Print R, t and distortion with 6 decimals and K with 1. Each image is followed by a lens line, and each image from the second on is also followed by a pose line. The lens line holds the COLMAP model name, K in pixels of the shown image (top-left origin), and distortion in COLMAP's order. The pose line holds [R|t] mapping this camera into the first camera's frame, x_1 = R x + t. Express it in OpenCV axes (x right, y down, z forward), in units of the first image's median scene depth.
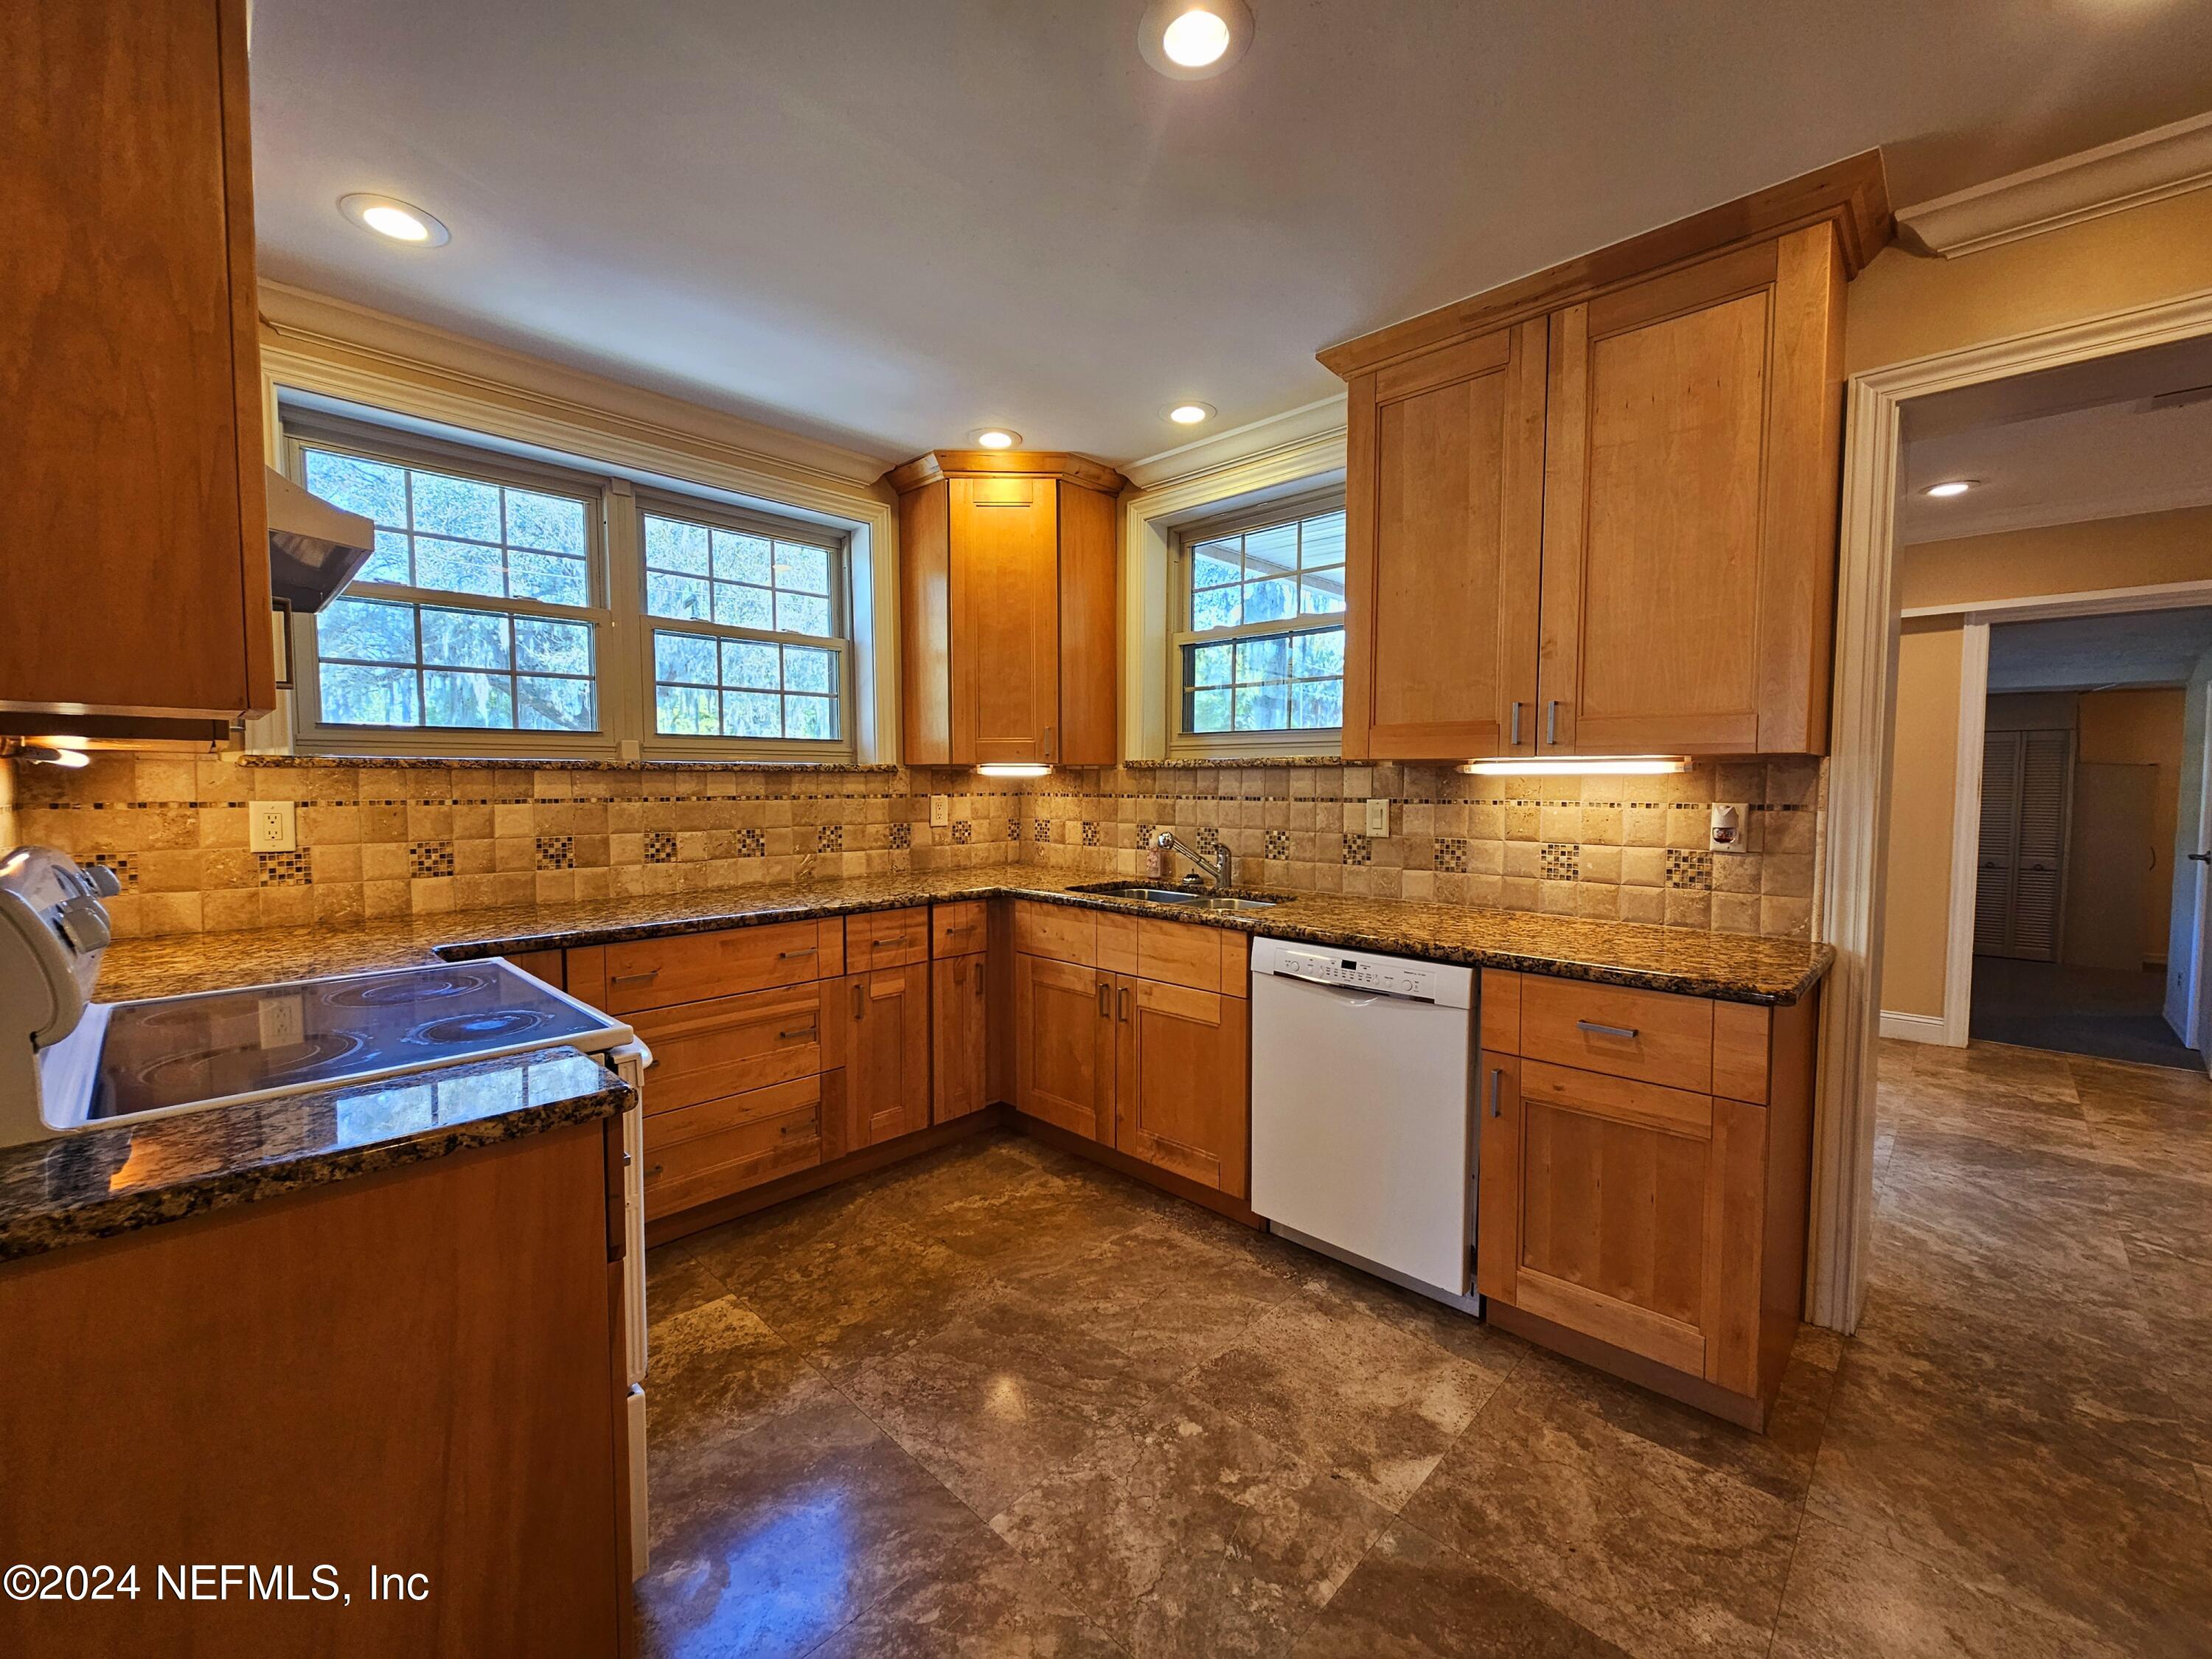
lens RADIAL K [[898.1, 0, 1103.6], [0, 898.1, 831.8], [0, 0, 1]] dist [-0.000892, 0.000206]
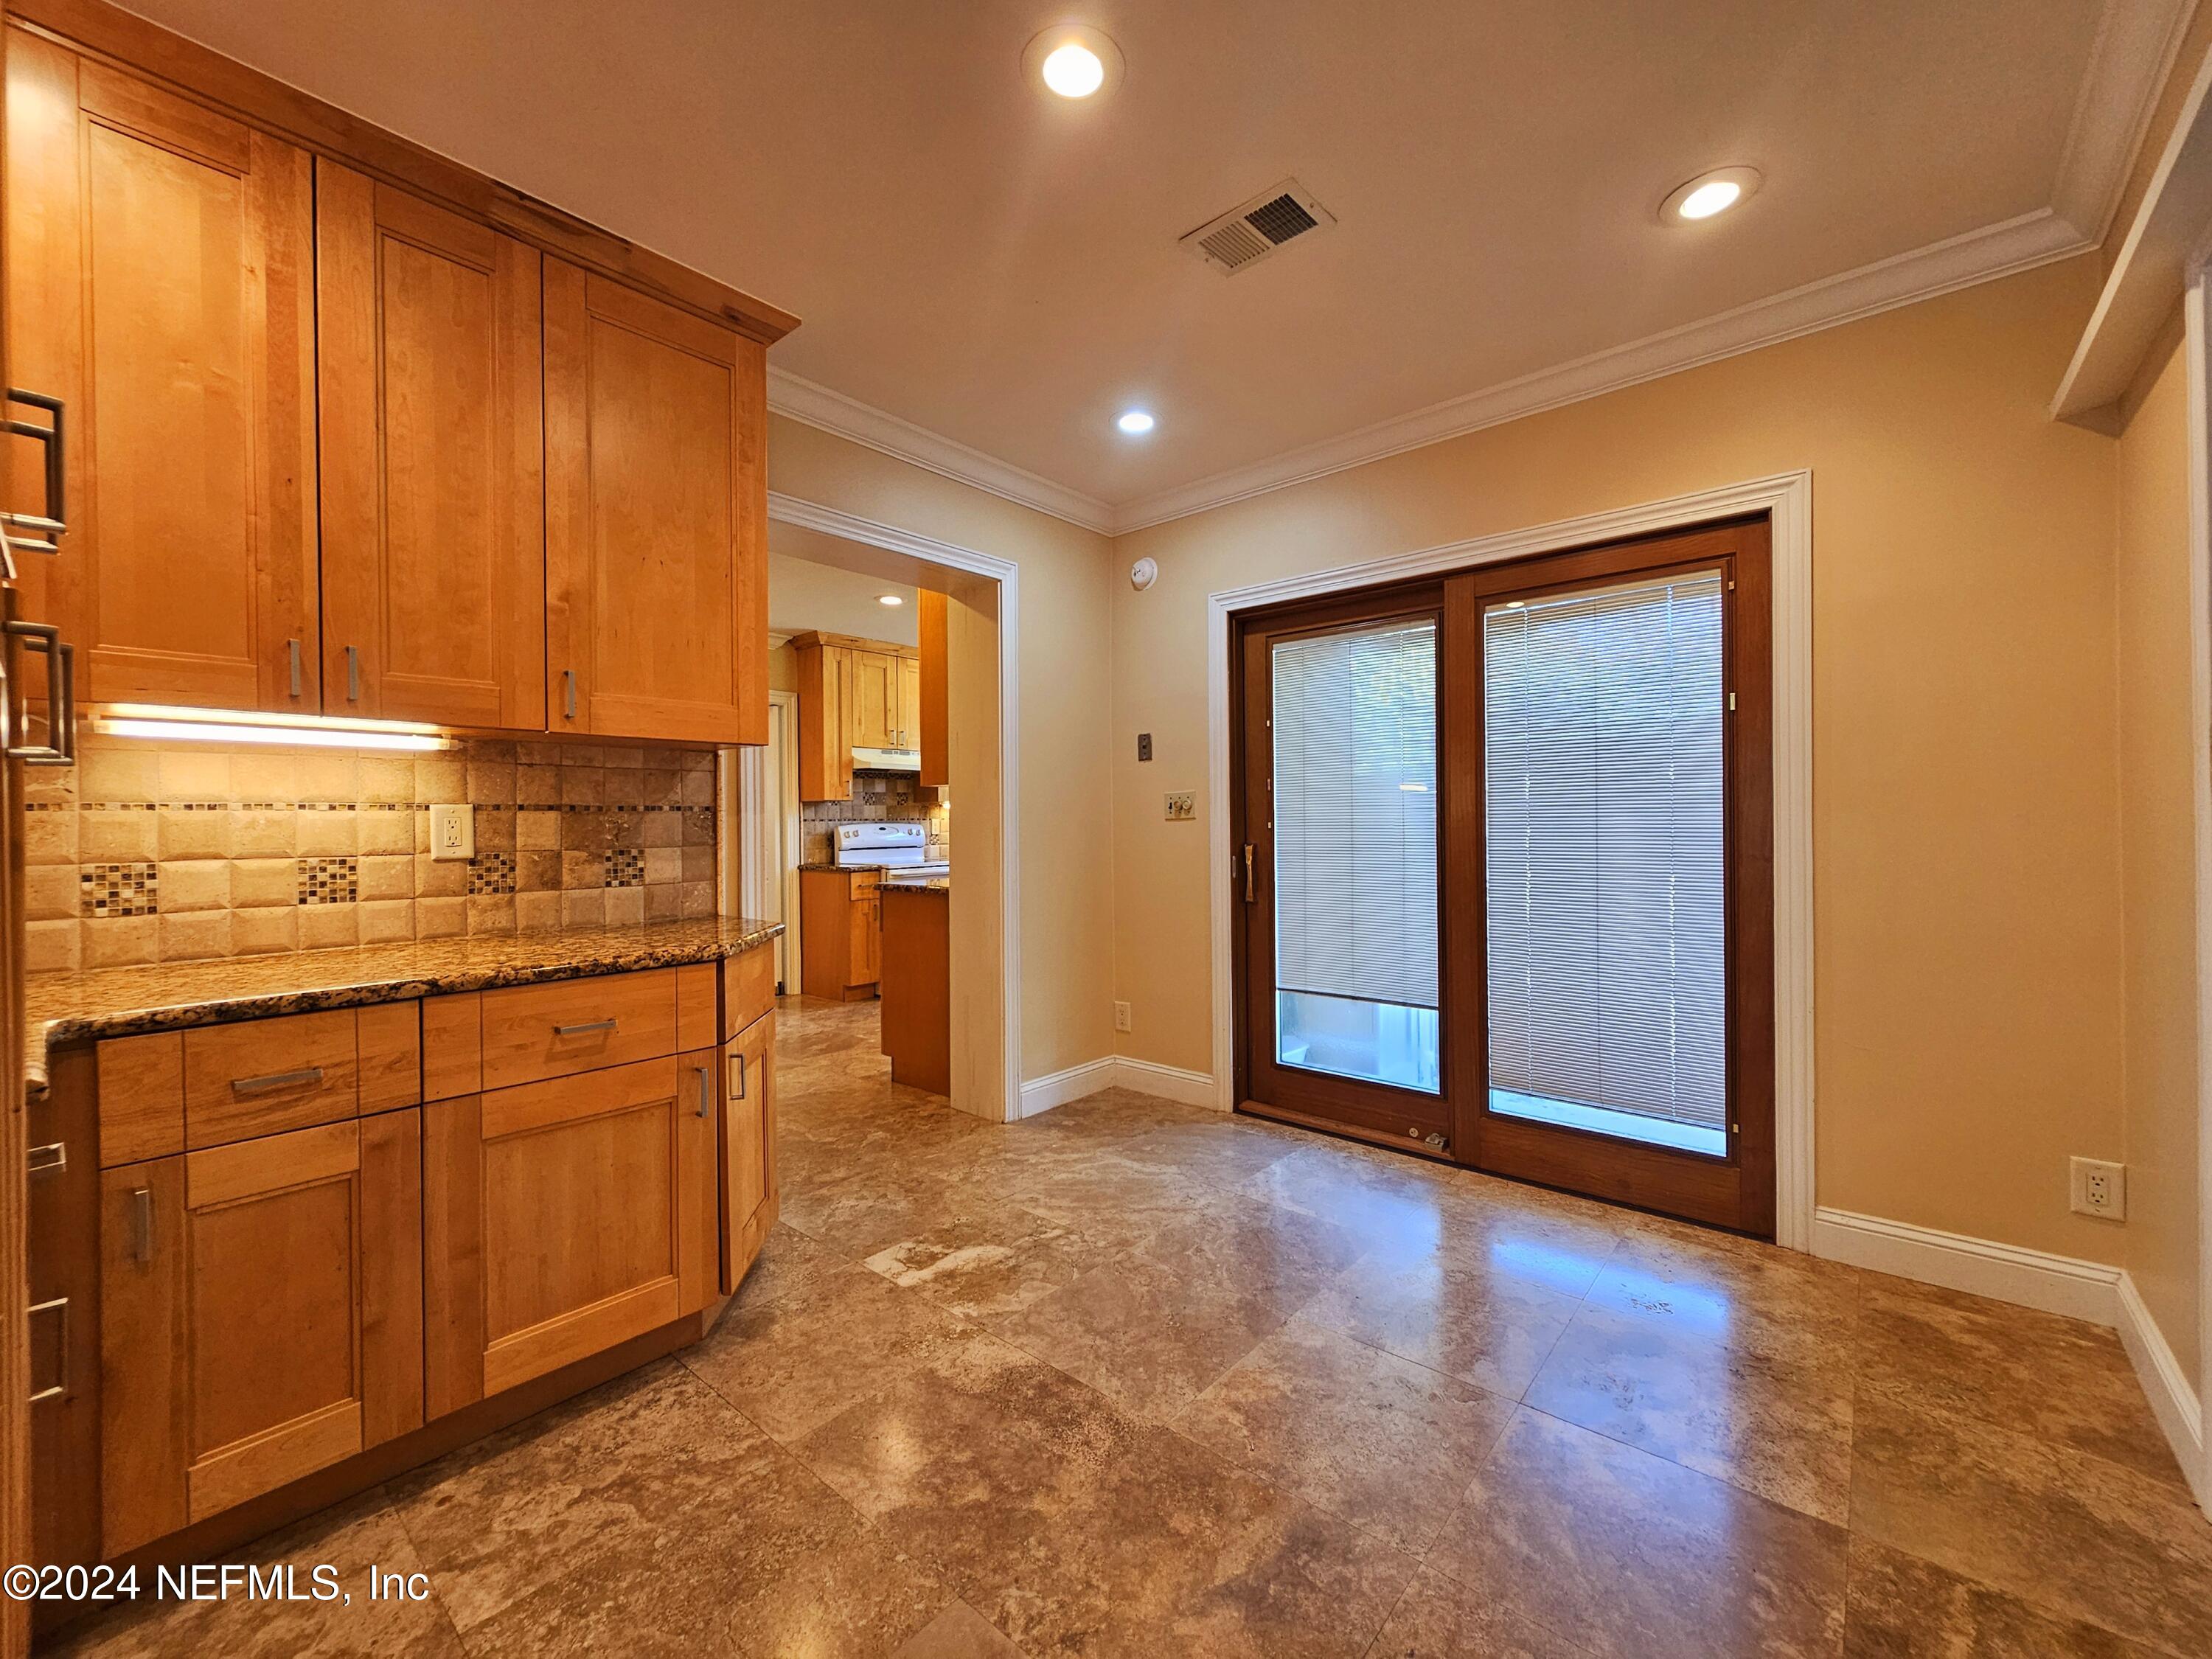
lens RADIAL K [[898.1, 0, 1103.3], [0, 898.1, 829.1], [0, 0, 1]] dist [-0.000892, 0.000206]
pose [[0.062521, -0.001825, -0.998042, 2.170741], [-0.046084, 0.998926, -0.004714, 0.003206], [0.996979, 0.046288, 0.062369, 0.960533]]
